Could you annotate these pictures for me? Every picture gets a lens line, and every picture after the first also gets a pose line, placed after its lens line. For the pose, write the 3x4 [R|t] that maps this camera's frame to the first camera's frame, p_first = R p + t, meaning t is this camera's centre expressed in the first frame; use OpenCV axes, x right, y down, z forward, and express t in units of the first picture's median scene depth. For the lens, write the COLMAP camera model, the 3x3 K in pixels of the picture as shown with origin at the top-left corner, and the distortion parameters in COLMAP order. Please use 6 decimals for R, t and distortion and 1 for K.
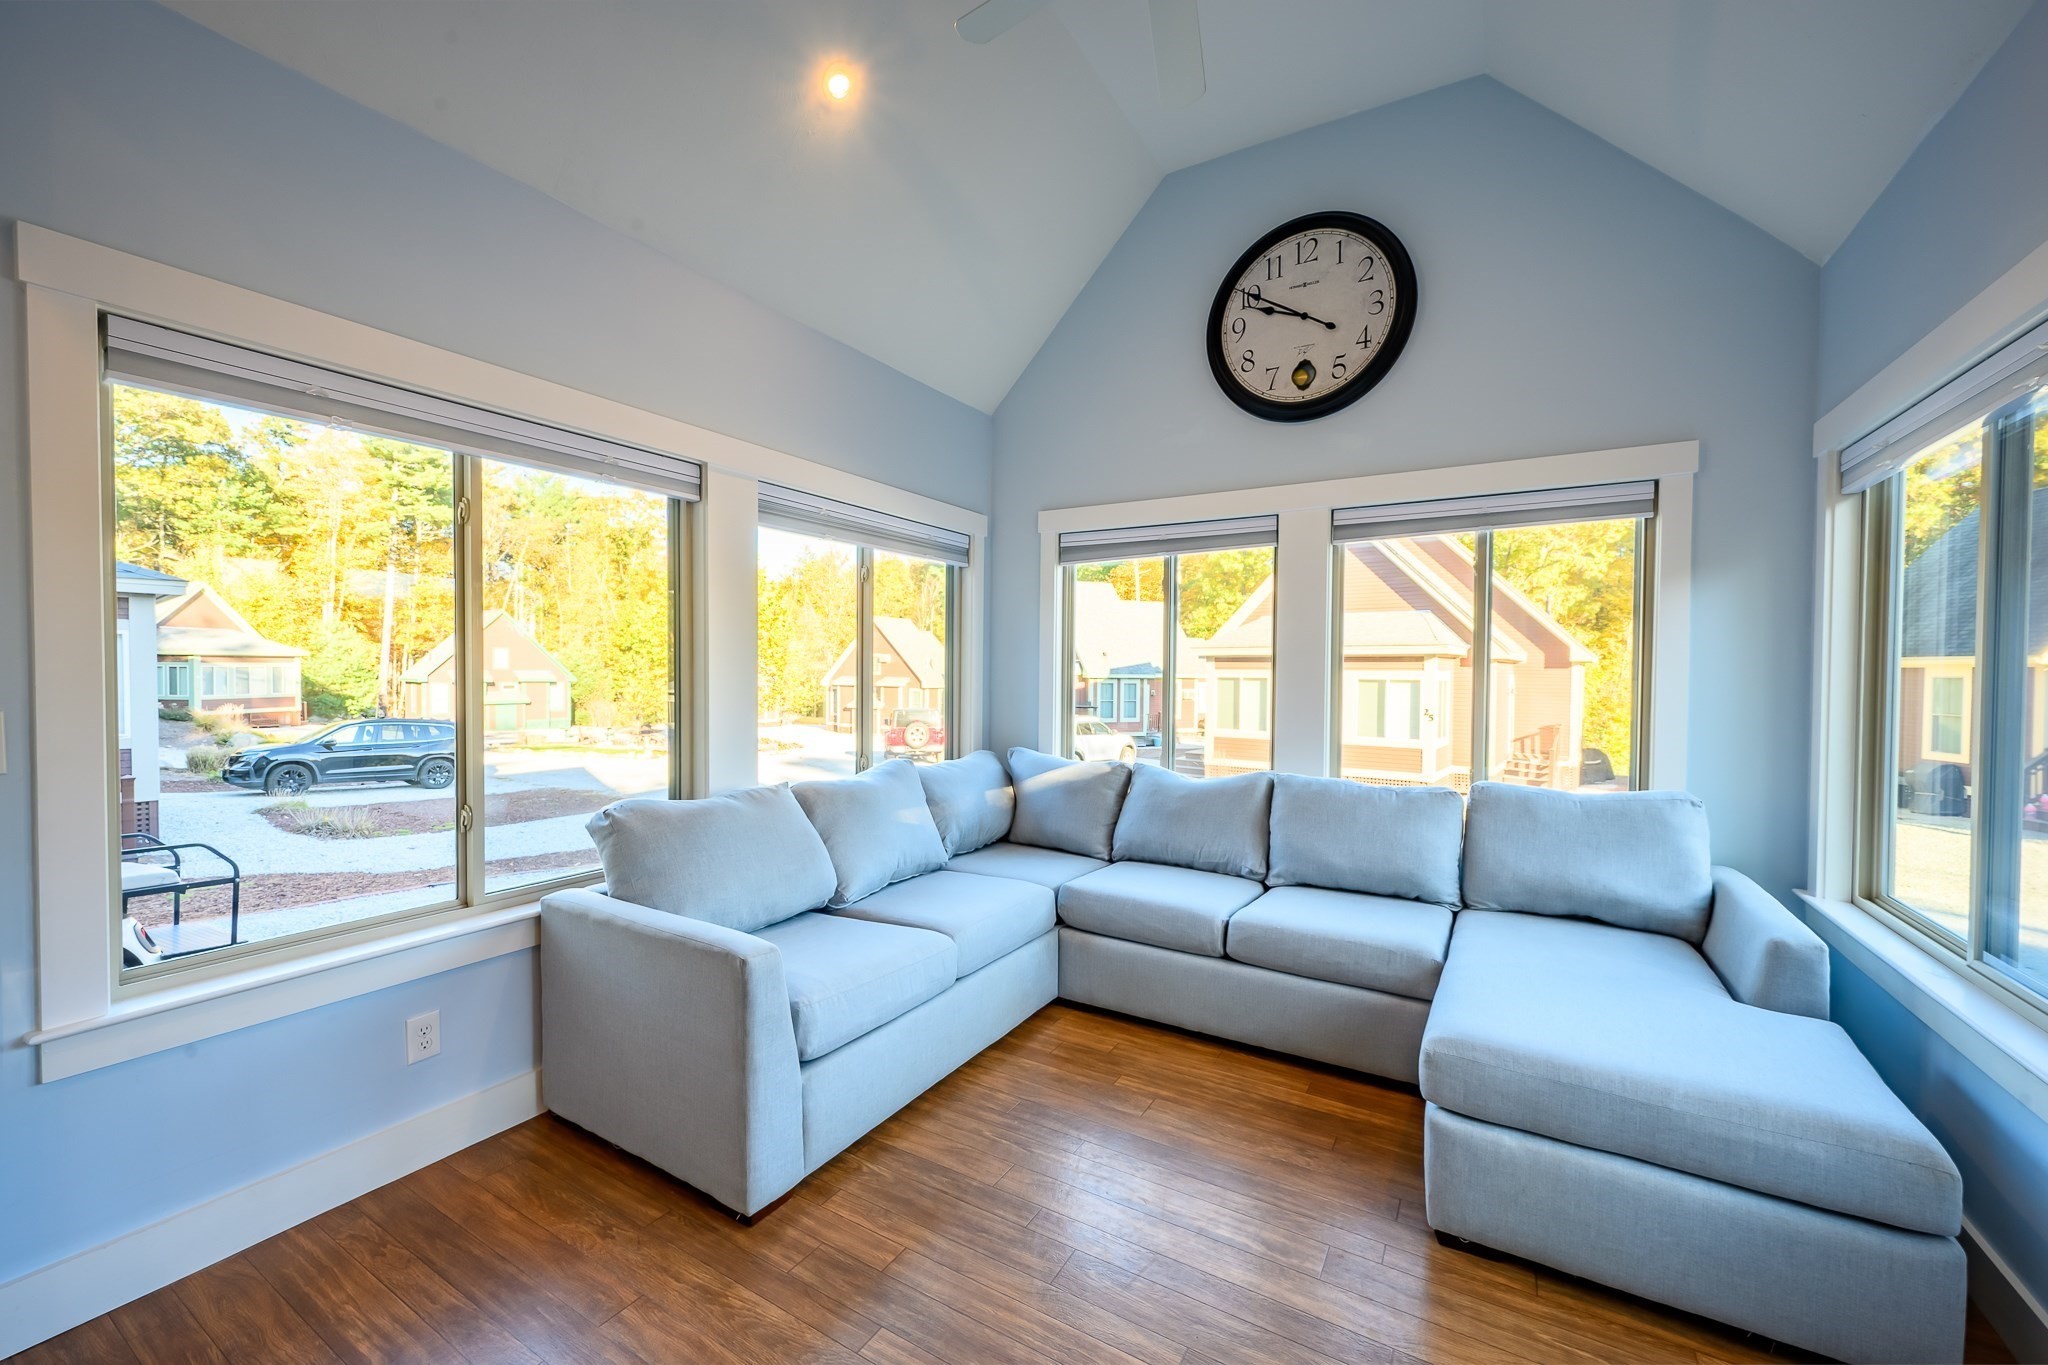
lens RADIAL K [[803.1, 0, 1024.0], [0, 803.1, 682.5], [0, 0, 1]] dist [0.001902, 0.000120]
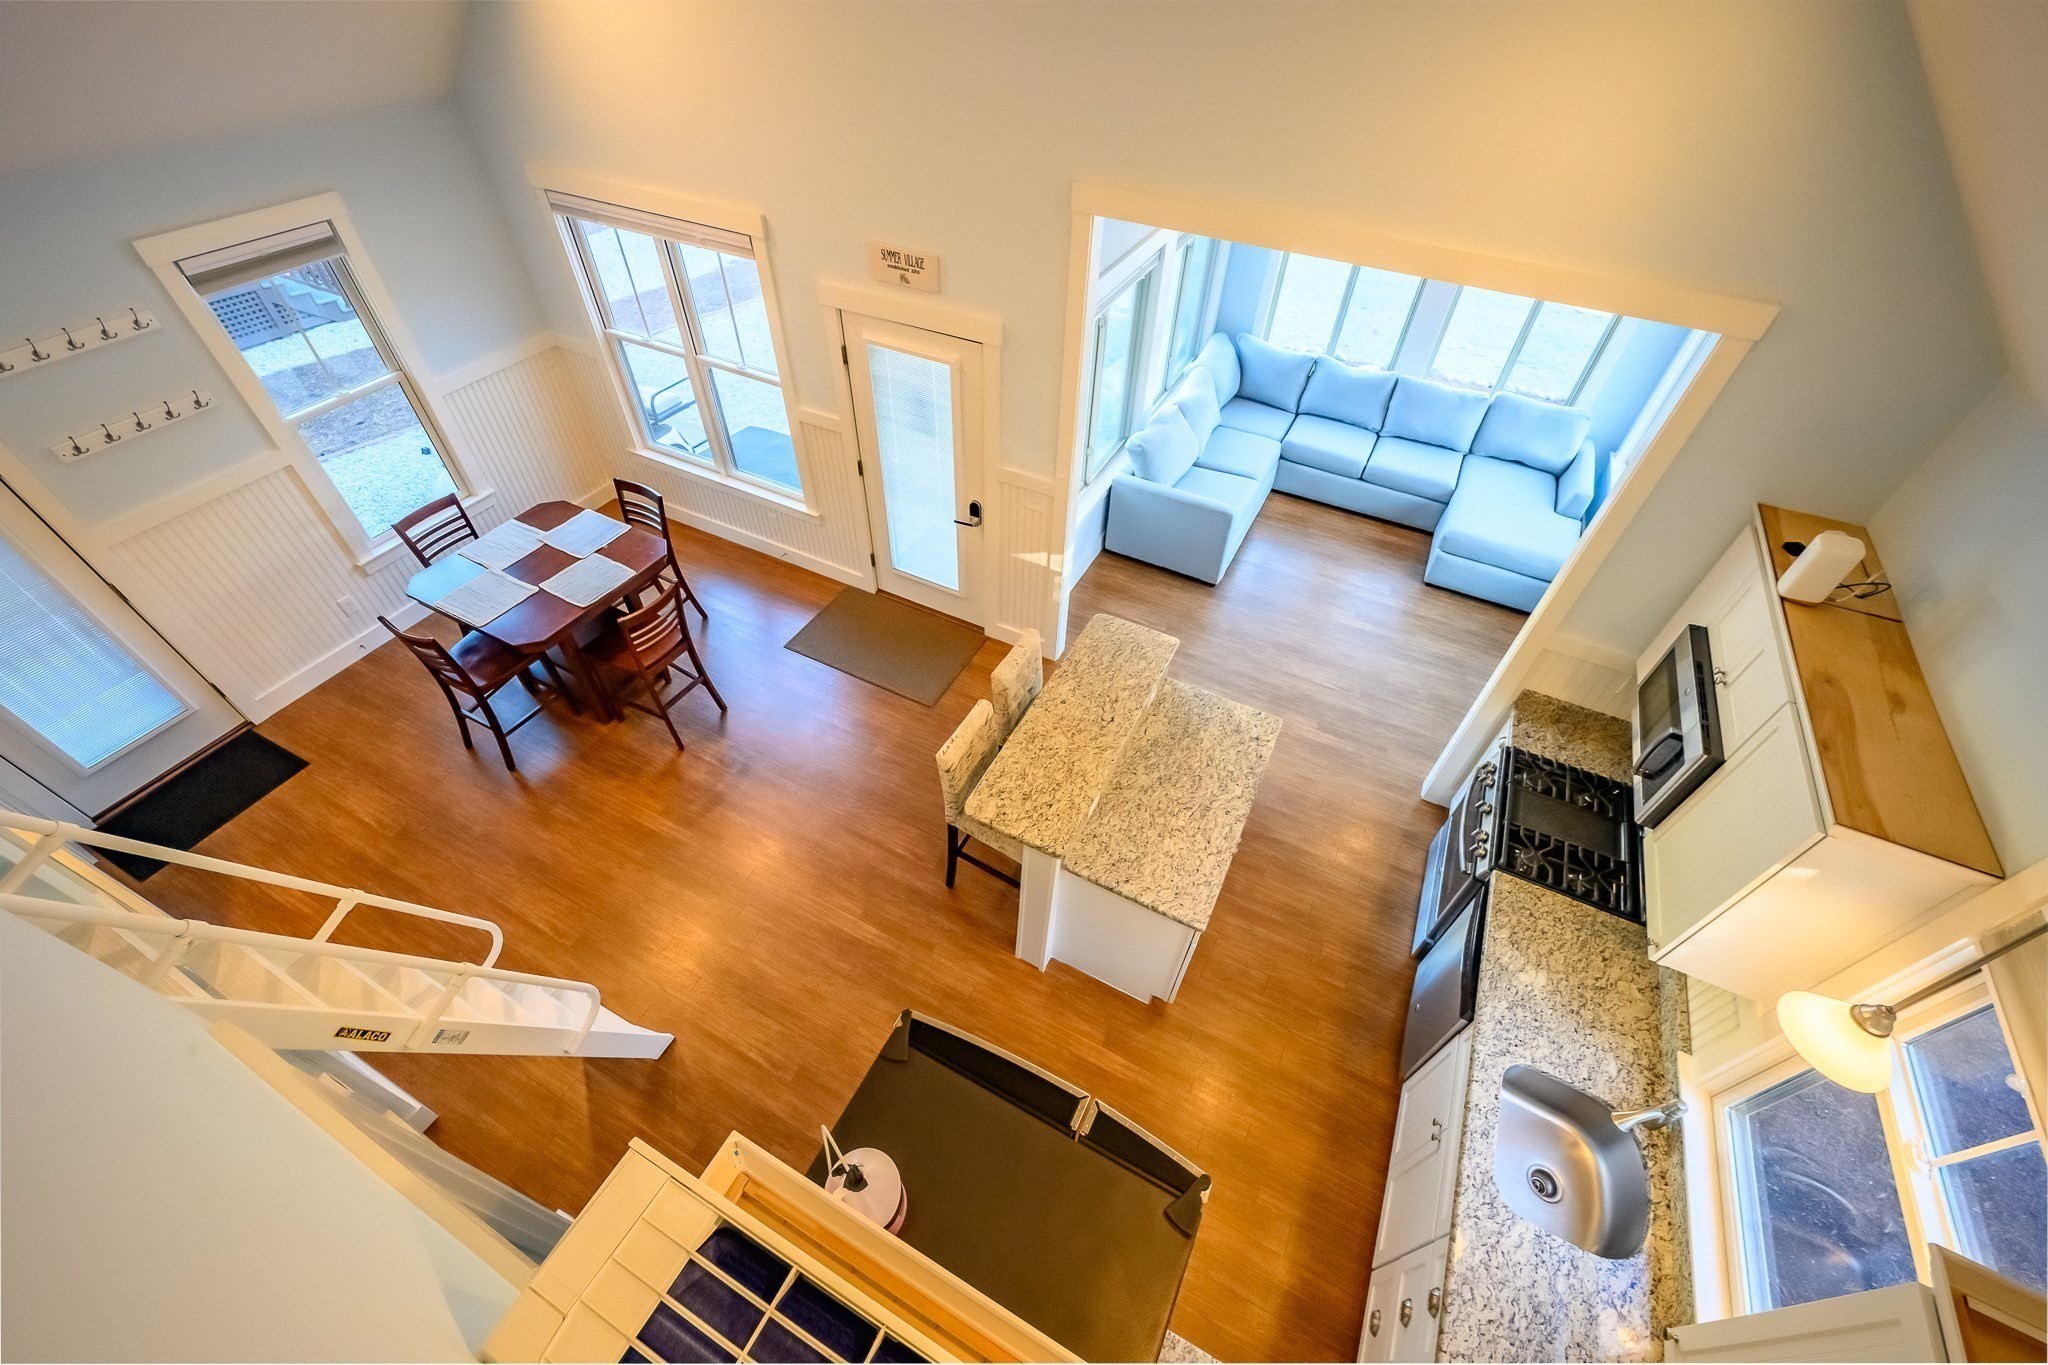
lens RADIAL K [[800.7, 0, 1020.6], [0, 800.7, 684.9], [0, 0, 1]] dist [-0.000974, 0.000036]
pose [[0.997699, -0.036164, 0.057345, -0.744863], [-0.015332, 0.703575, 0.710455, -0.730636], [-0.066039, -0.709700, 0.701402, -0.816711]]
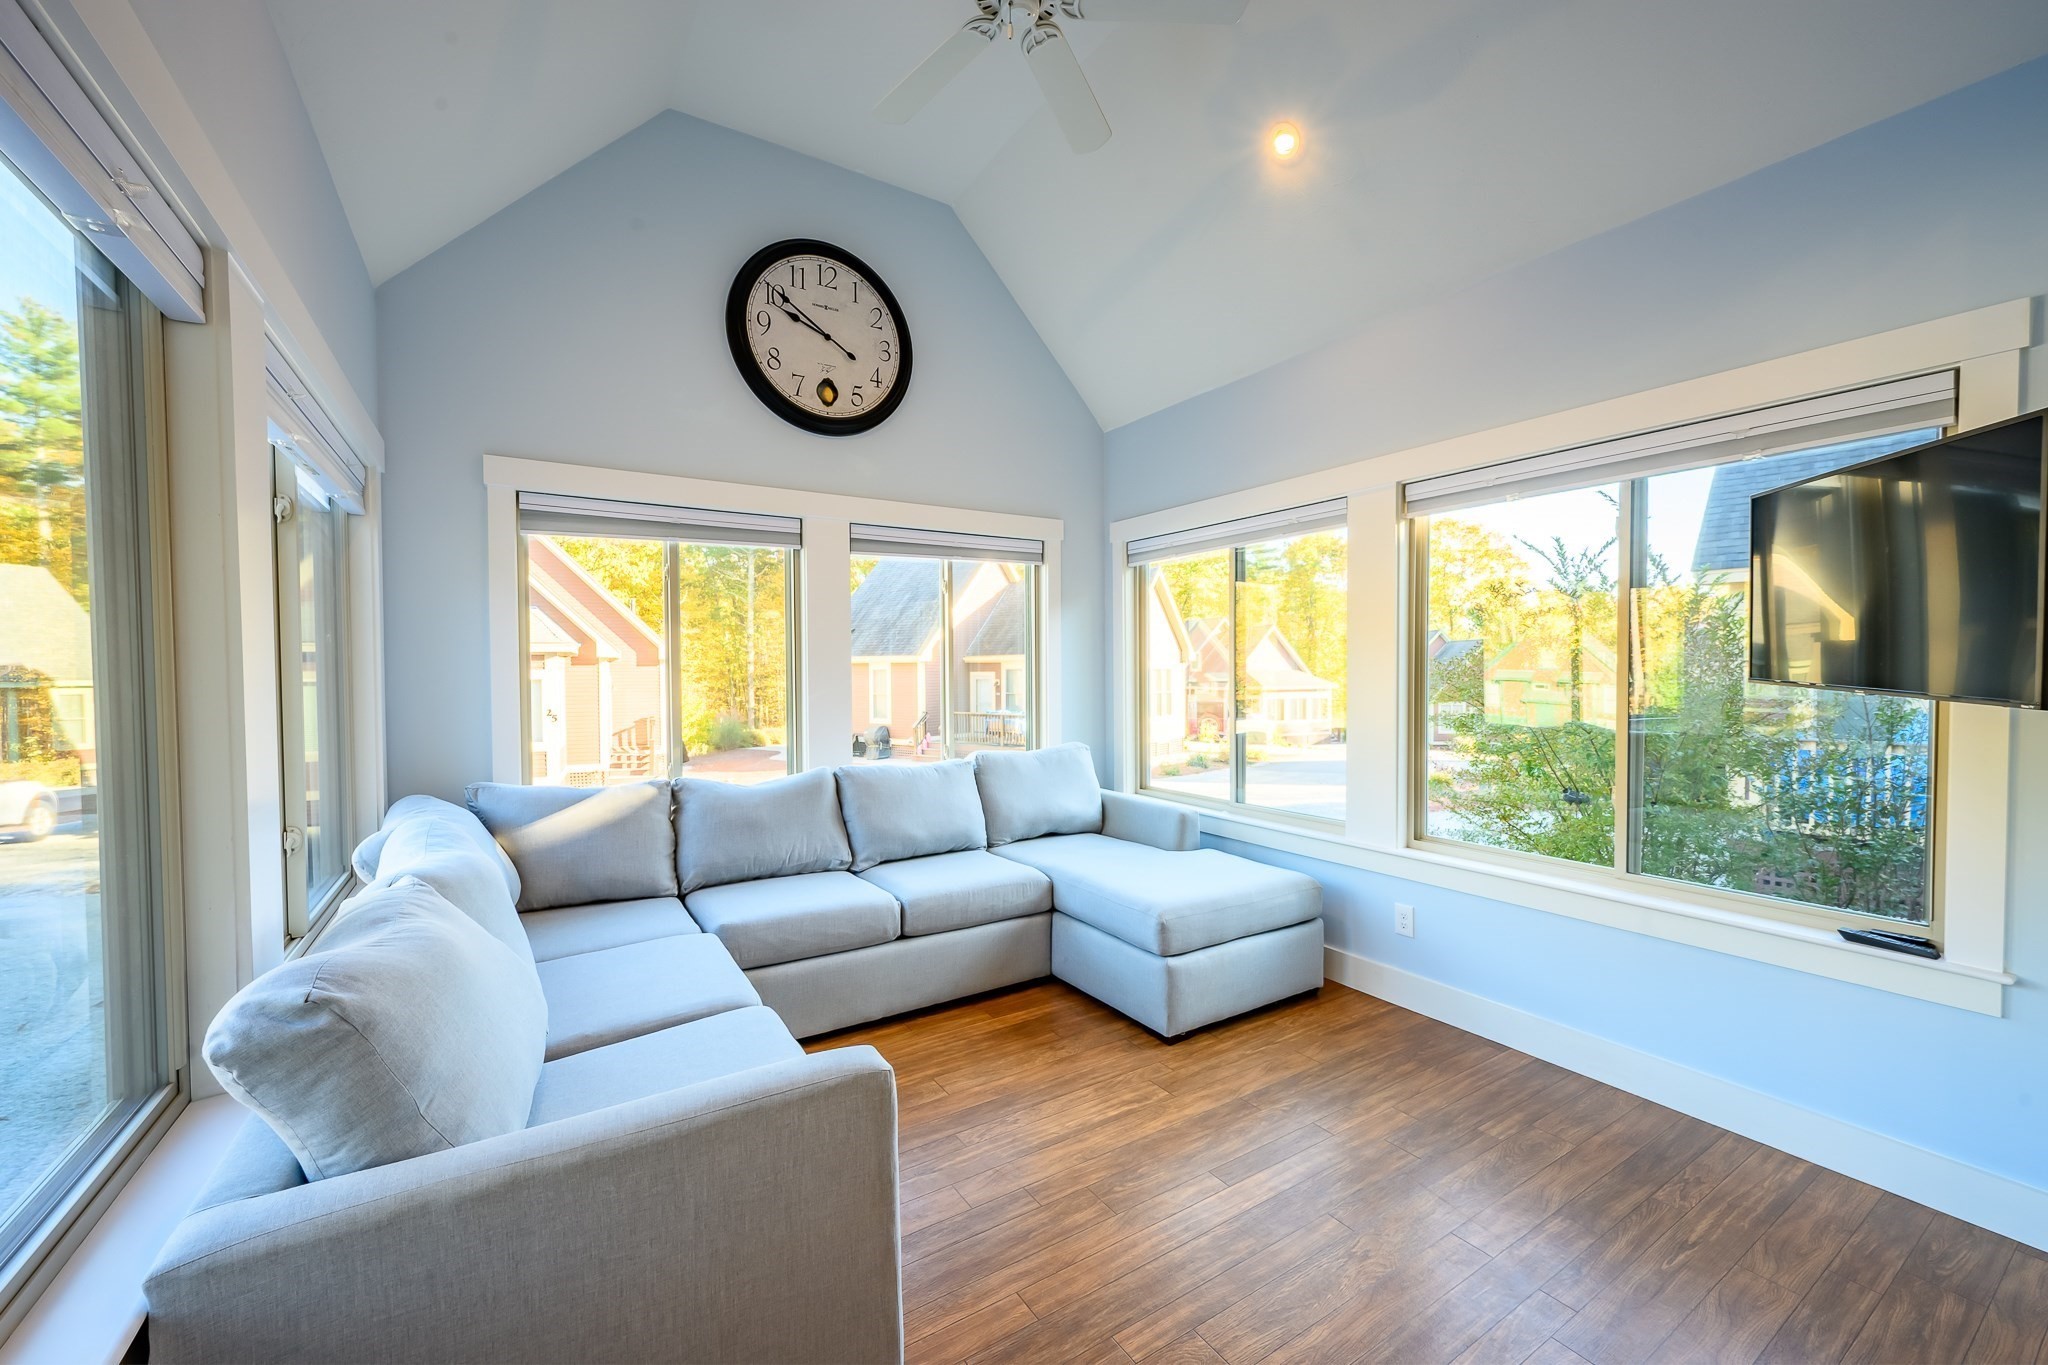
lens RADIAL K [[800.7, 0, 1020.6], [0, 800.7, 684.9], [0, 0, 1]] dist [-0.000974, 0.000036]
pose [[0.453476, -0.029083, 0.890794, -0.530779], [0.024793, 0.999492, 0.020011, -0.010267], [-0.890924, 0.013010, 0.453967, 0.316916]]
